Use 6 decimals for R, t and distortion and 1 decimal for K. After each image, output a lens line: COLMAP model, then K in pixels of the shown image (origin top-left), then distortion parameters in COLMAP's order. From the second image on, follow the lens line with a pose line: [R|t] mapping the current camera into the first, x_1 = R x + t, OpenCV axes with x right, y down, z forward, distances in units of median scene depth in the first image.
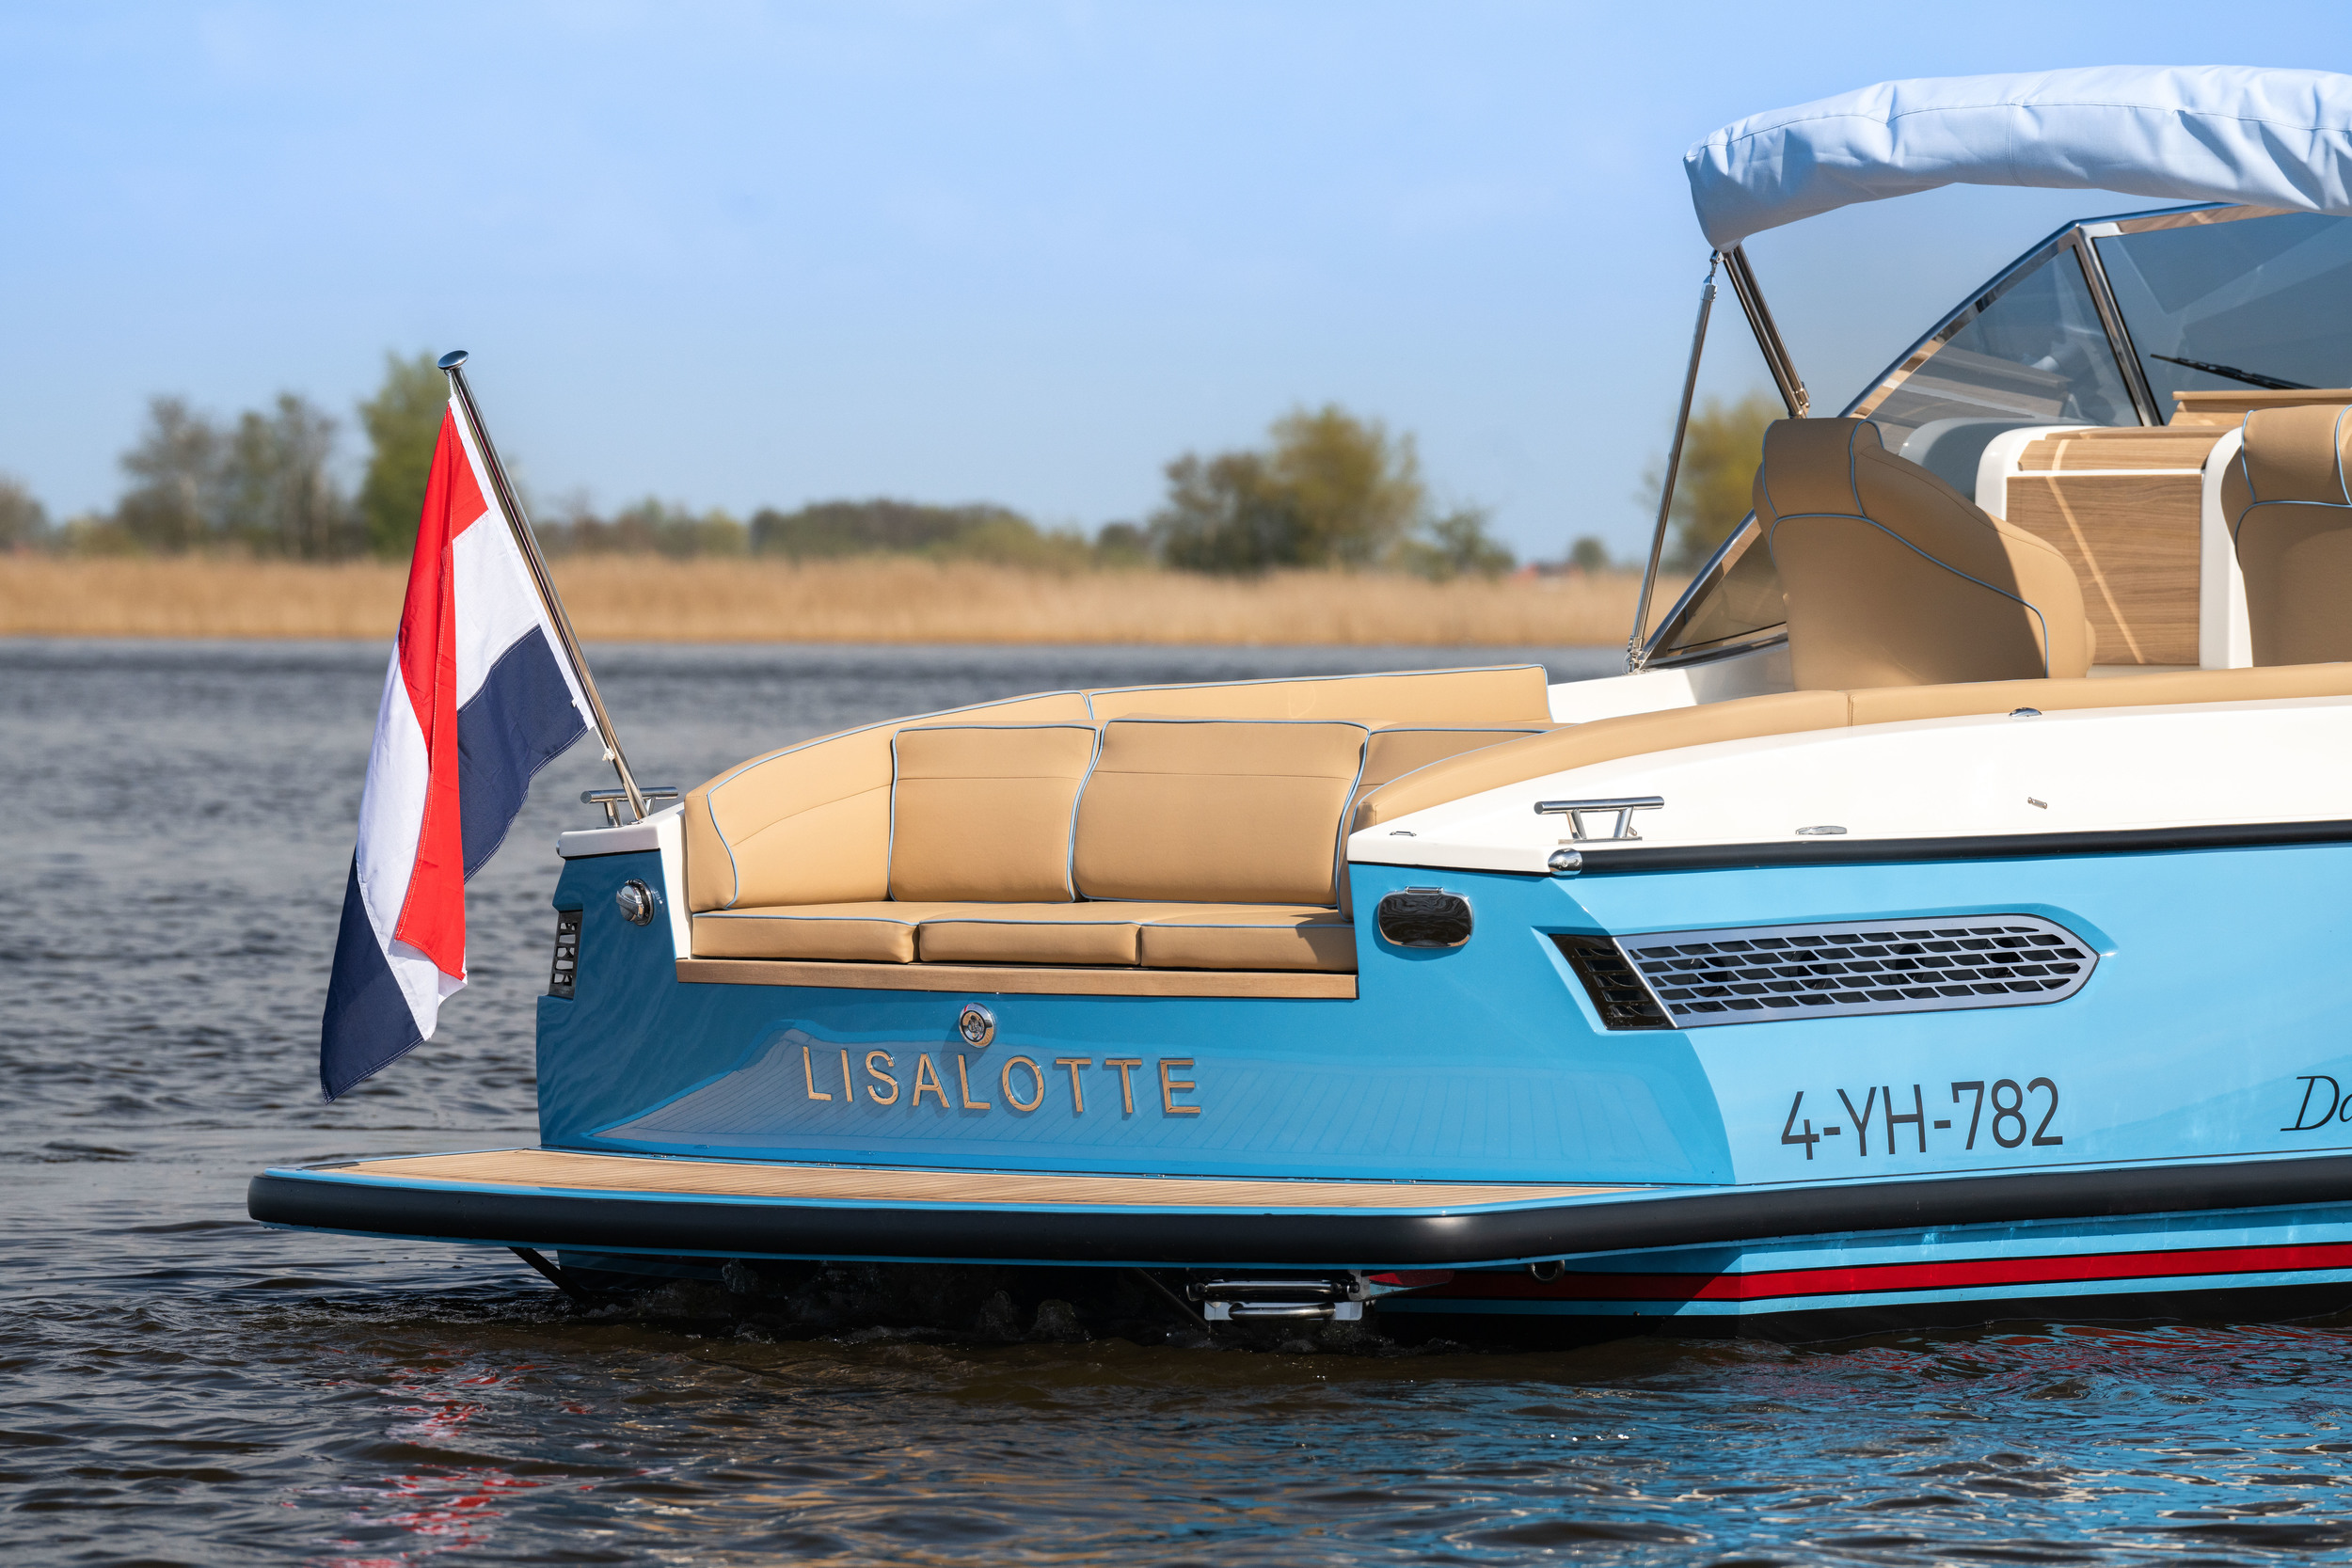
lens RADIAL K [[12343.7, 0, 1170.9], [0, 12343.7, 779.2], [0, 0, 1]] dist [2.510158, 0.000000]
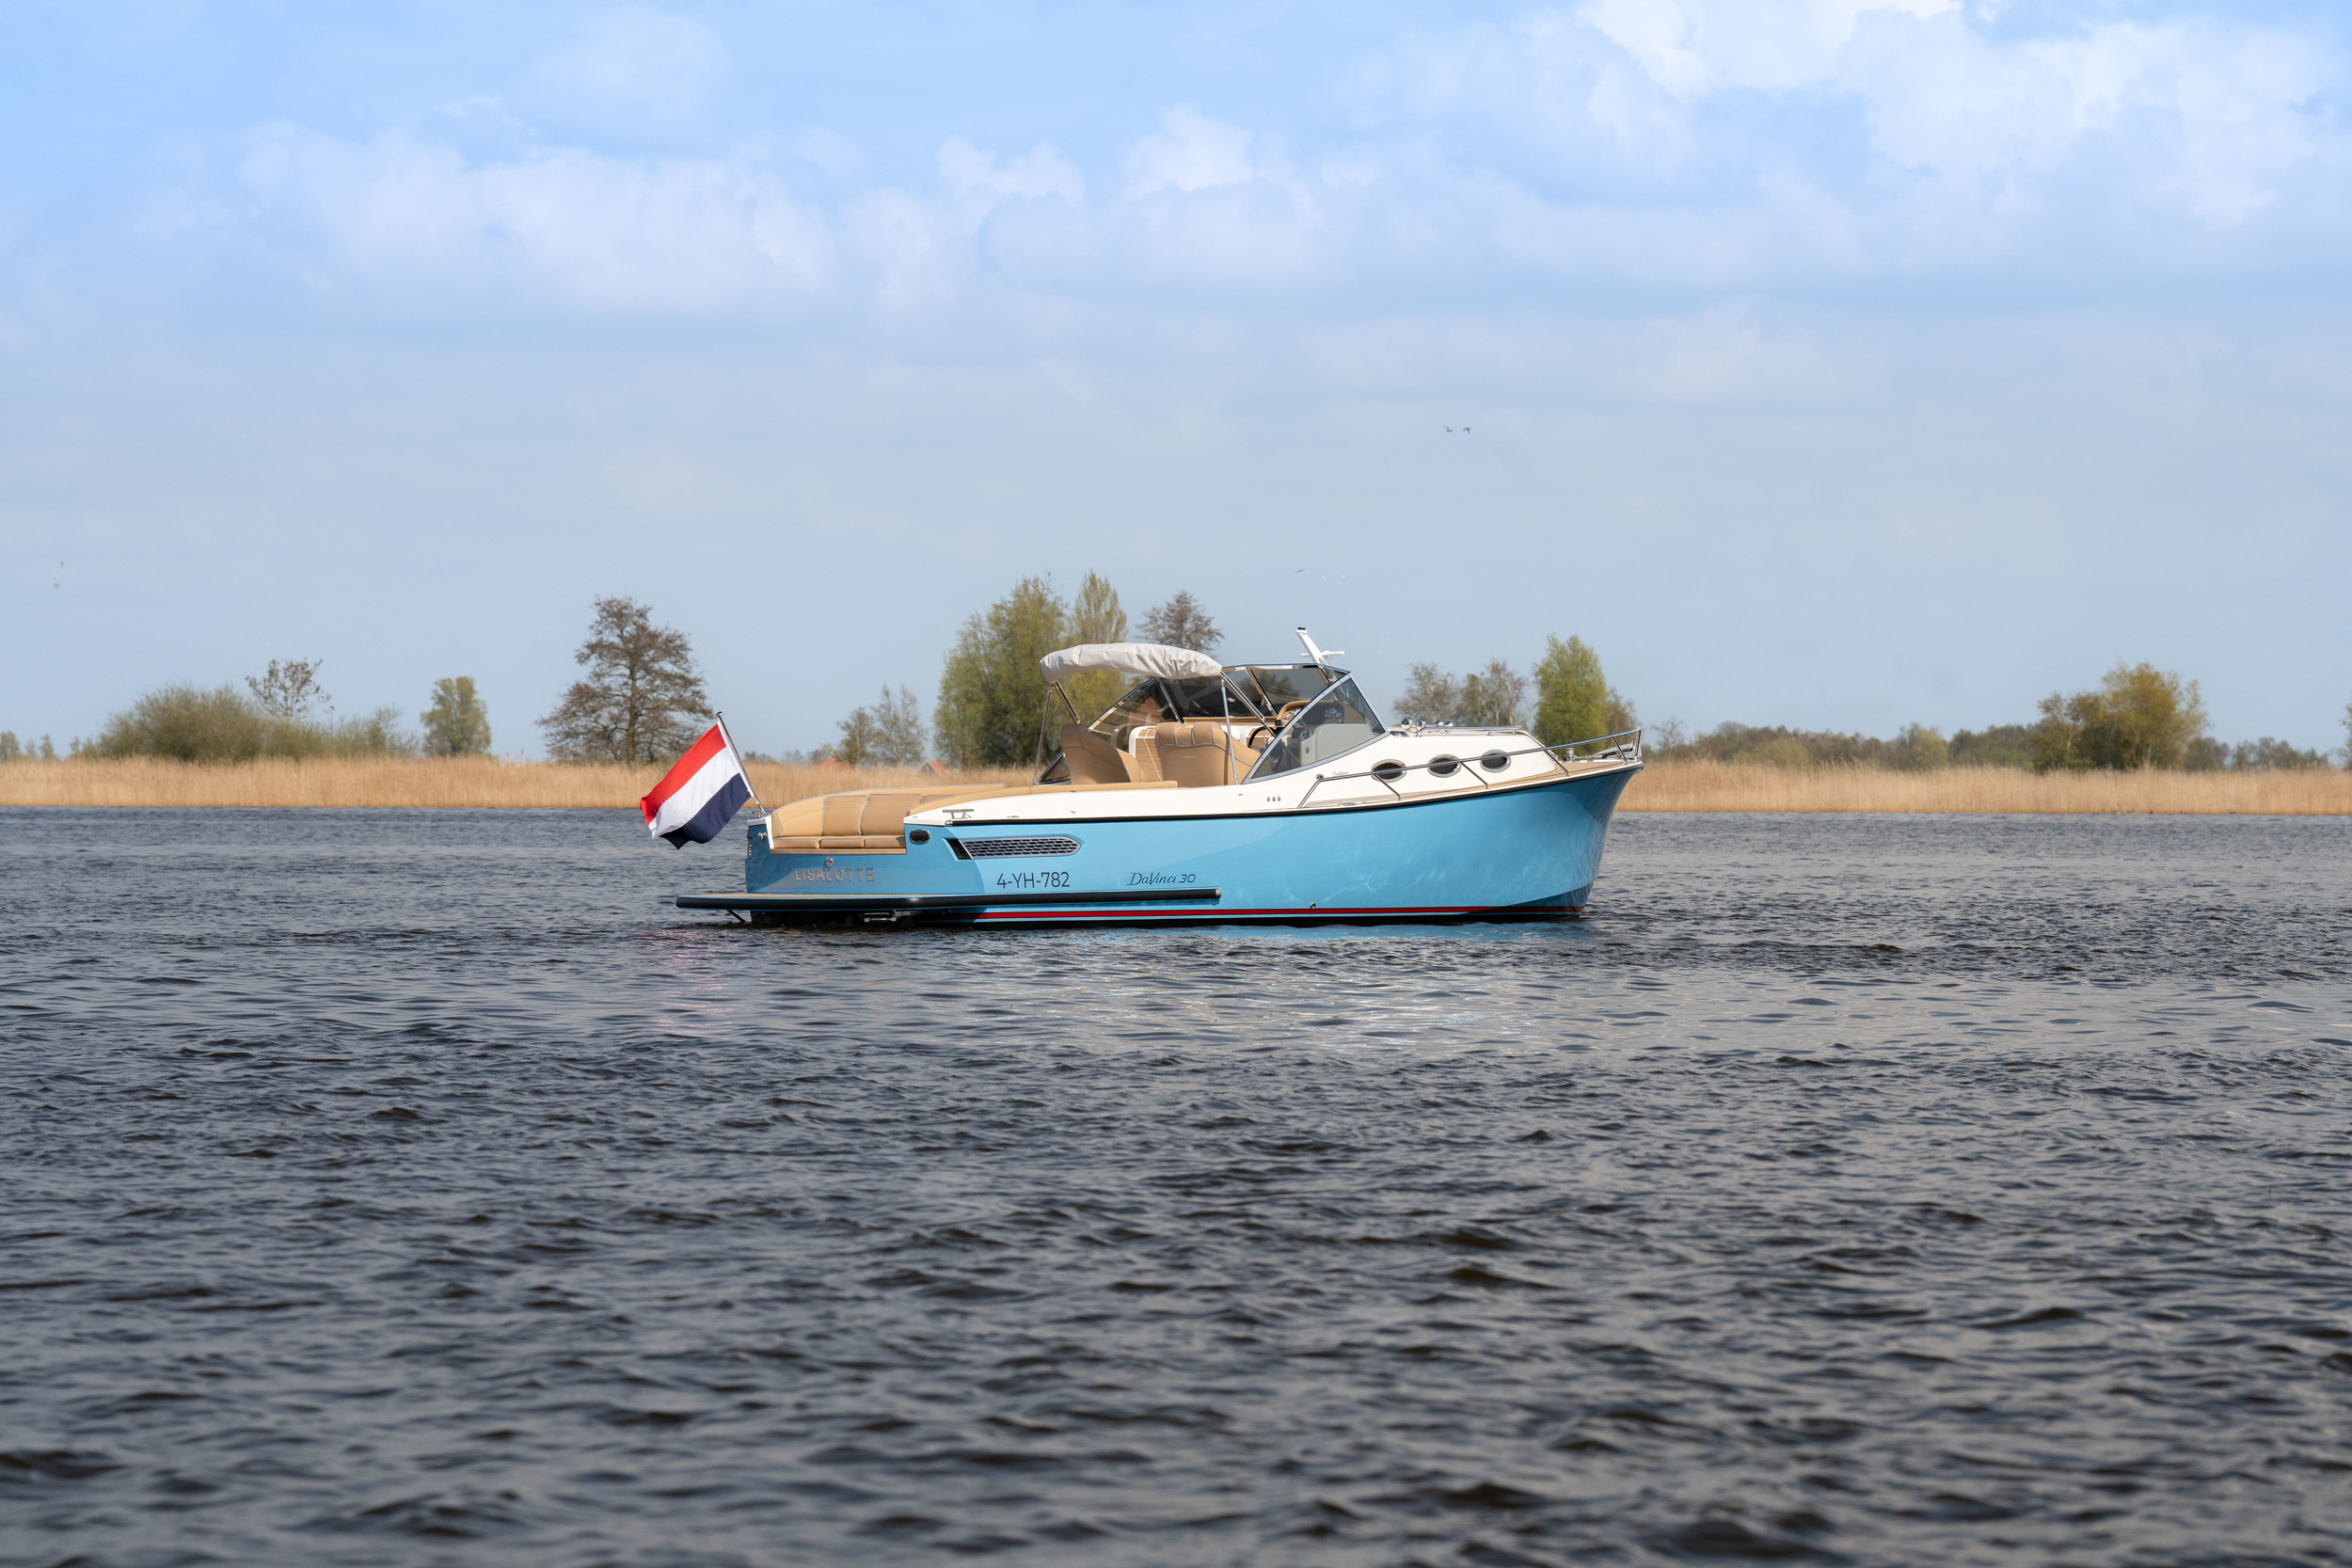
lens RADIAL K [[8834.3, 0, 1167.8], [0, 8834.3, 776.6], [0, 0, 1]] dist [0.181633, 0.000000]
pose [[0.991732, -0.002834, -0.128298, 0.040101], [0.000740, 0.999866, -0.016369, 0.003208], [0.128327, 0.016139, 0.991601, -0.167922]]
